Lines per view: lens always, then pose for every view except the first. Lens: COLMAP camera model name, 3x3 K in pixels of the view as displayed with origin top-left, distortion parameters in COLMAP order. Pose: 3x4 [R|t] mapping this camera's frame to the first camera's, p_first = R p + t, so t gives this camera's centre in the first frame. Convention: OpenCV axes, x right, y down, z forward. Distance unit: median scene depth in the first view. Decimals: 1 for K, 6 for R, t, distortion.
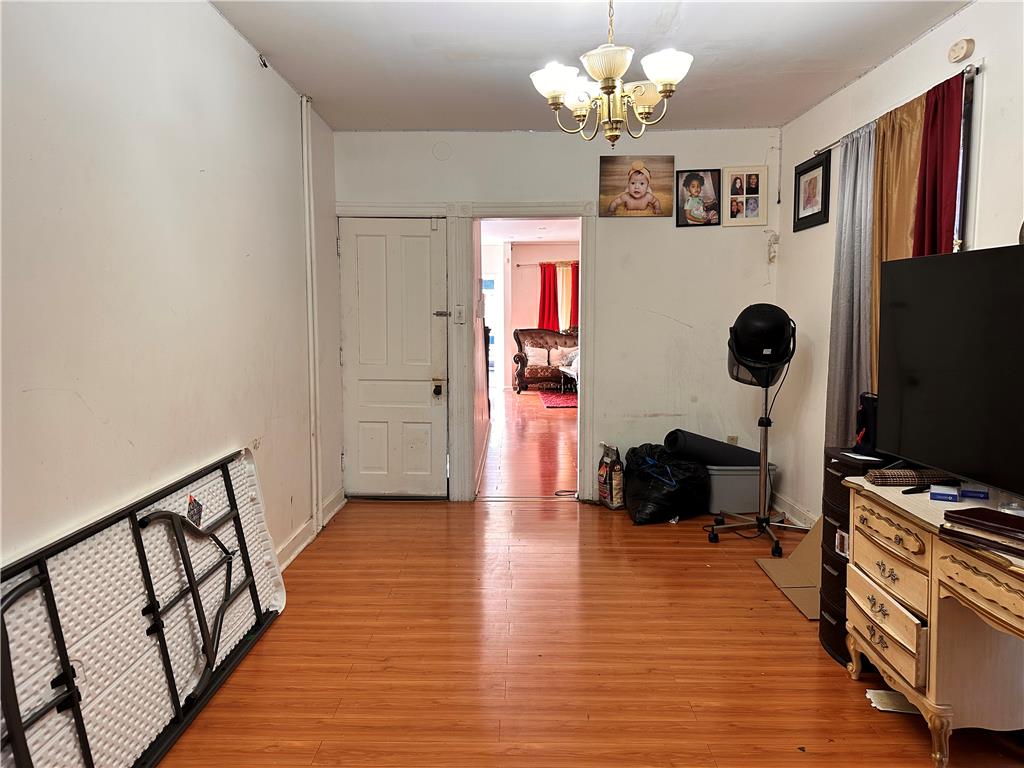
lens RADIAL K [[715.9, 0, 512.4], [0, 715.9, 382.6], [0, 0, 1]] dist [0.052669, -0.071818]
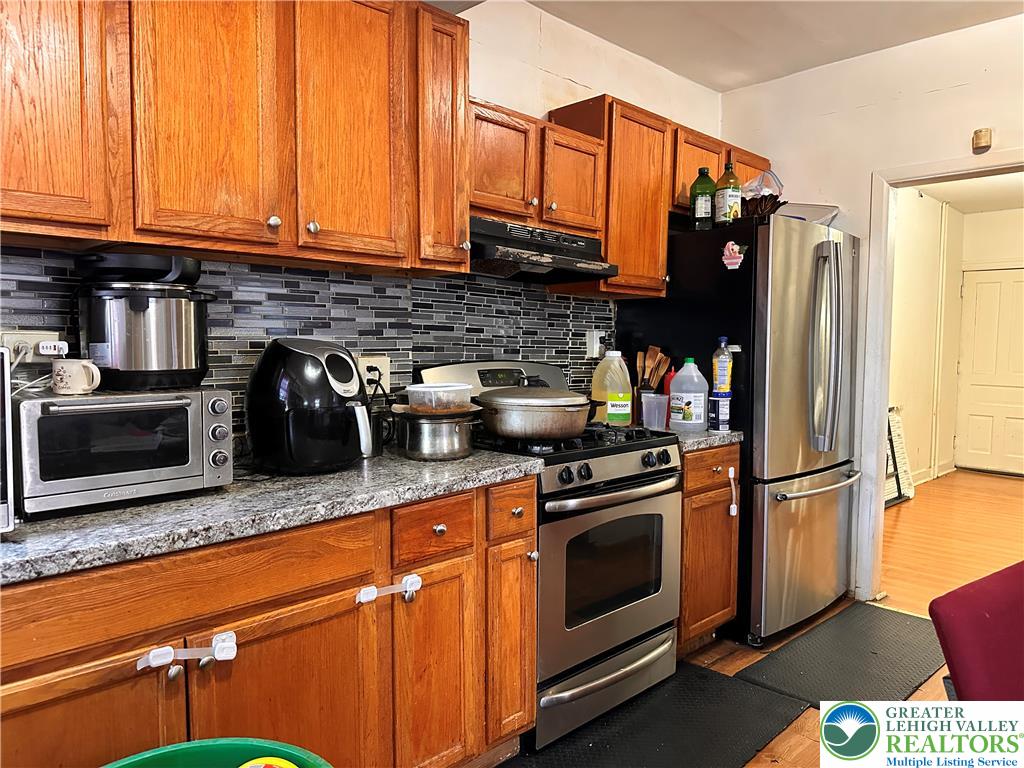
lens RADIAL K [[715.9, 0, 512.4], [0, 715.9, 386.9], [0, 0, 1]] dist [0.052669, -0.071818]
pose [[0.710577, 0.045549, -0.702144, 0.190347], [-0.091452, 0.995416, -0.027977, 0.163256], [0.697651, 0.084092, 0.711486, -0.853683]]
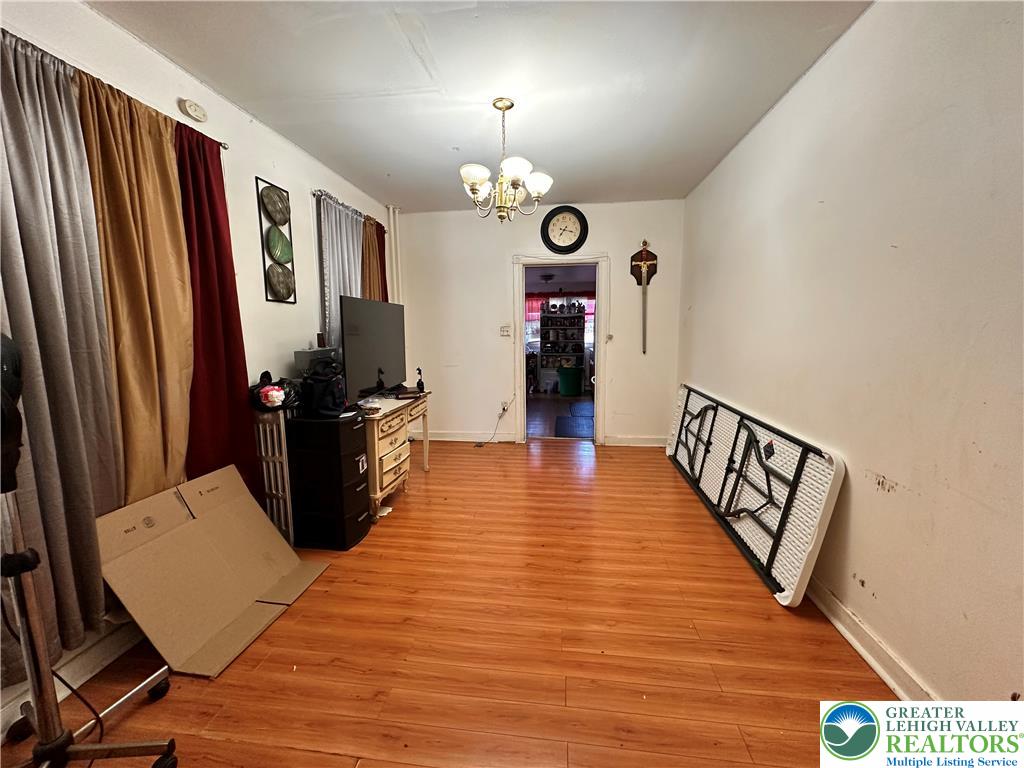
lens RADIAL K [[410.5, 0, 512.9], [0, 410.5, 383.1], [0, 0, 1]] dist [-0.005116, 0.001561]
pose [[-0.994519, 0.001694, 0.104539, 0.007904], [0.026786, 0.970626, 0.239099, -0.136433], [-0.101063, 0.240588, -0.965351, 1.383417]]
